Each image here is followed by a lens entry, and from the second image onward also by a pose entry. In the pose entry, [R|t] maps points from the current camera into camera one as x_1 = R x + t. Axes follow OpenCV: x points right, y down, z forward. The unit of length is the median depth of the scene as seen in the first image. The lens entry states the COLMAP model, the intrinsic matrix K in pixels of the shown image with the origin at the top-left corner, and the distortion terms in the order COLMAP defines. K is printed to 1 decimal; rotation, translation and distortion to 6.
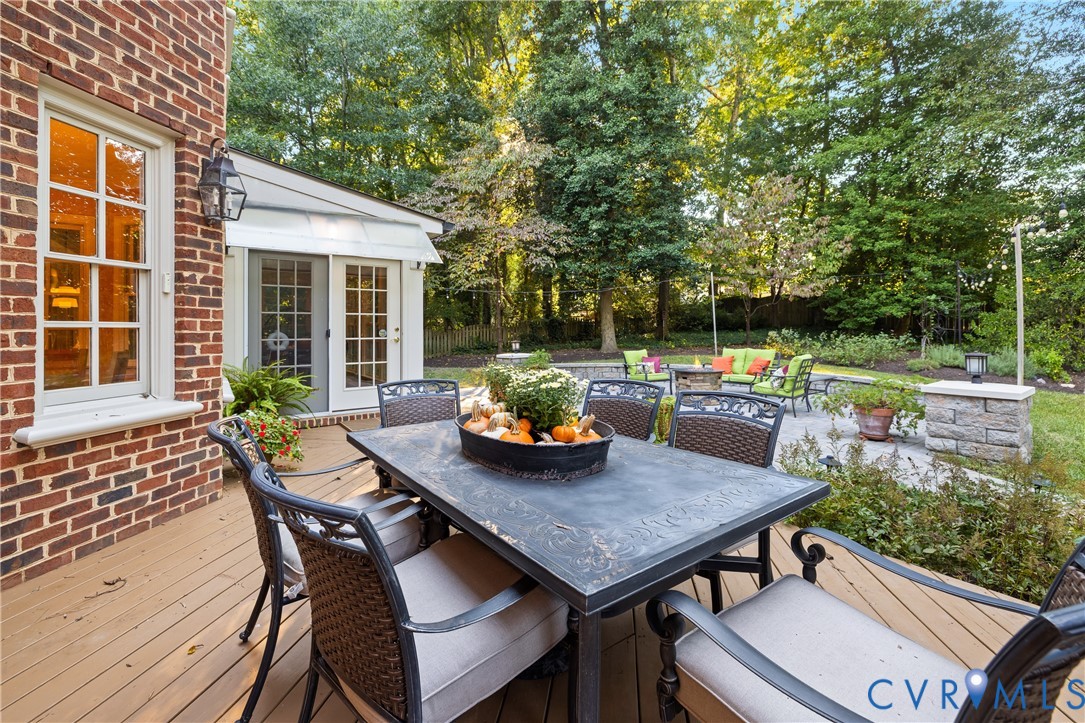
lens RADIAL K [[466.6, 0, 537.8], [0, 466.6, 328.4], [0, 0, 1]] dist [-0.002170, -0.000275]
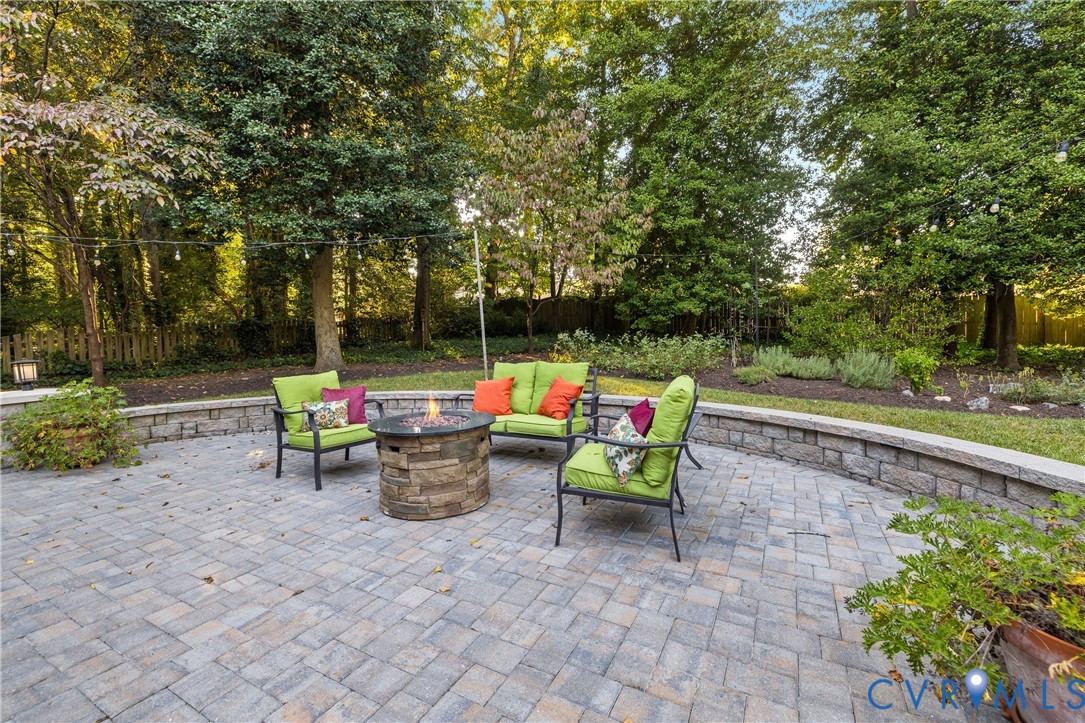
lens RADIAL K [[466.6, 0, 537.8], [0, 466.6, 328.4], [0, 0, 1]] dist [-0.002170, -0.000275]
pose [[0.897601, -0.005667, 0.440772, 0.165104], [0.014929, 0.999735, -0.017549, 0.011185], [-0.440555, 0.022333, 0.897448, 0.396872]]
